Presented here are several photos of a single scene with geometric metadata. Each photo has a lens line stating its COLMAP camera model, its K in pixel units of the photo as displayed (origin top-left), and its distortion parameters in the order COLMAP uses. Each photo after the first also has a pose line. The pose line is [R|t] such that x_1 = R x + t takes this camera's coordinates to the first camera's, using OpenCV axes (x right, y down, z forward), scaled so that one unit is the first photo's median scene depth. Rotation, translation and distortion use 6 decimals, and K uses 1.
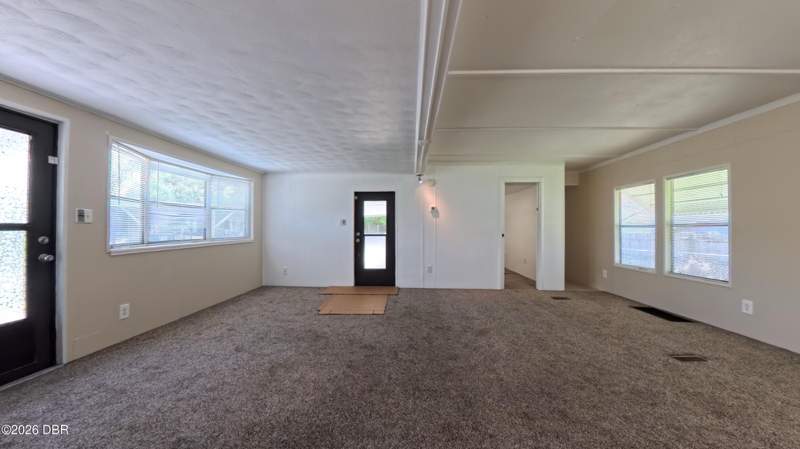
lens RADIAL K [[262.9, 0, 400.0], [0, 262.9, 224.5], [0, 0, 1]] dist [-0.018776, -0.000053]
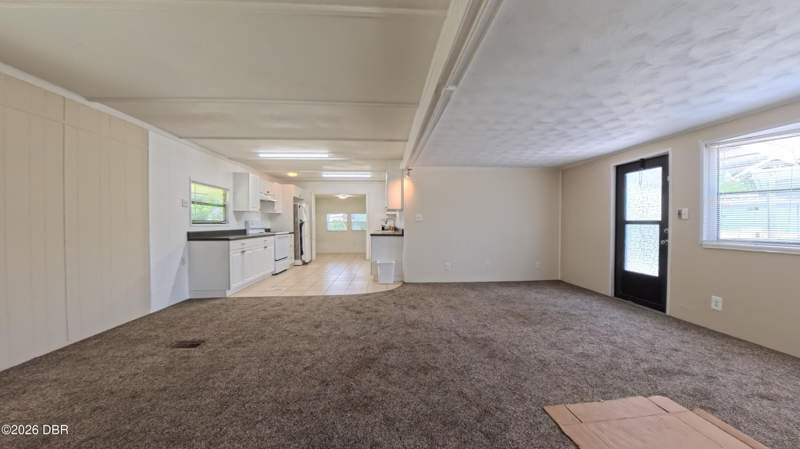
lens RADIAL K [[262.9, 0, 400.0], [0, 262.9, 224.5], [0, 0, 1]] dist [-0.018776, -0.000053]
pose [[-0.993902, -0.001142, -0.110265, 0.270680], [-0.000722, 0.999992, -0.003851, 0.019340], [0.110268, -0.003747, -0.993895, 1.594567]]
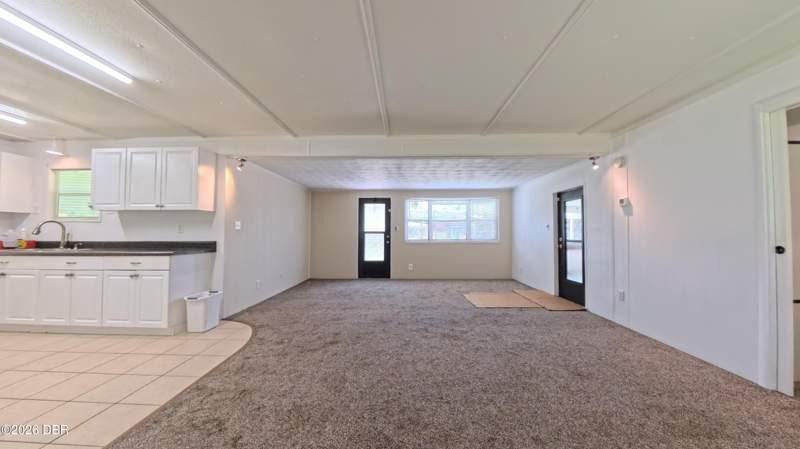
lens RADIAL K [[262.9, 0, 400.0], [0, 262.9, 224.5], [0, 0, 1]] dist [-0.018776, -0.000053]
pose [[0.021462, -0.033446, -0.999210, 1.206805], [0.014715, 0.999343, -0.033134, 0.013381], [0.999661, -0.013992, 0.021940, 0.716644]]
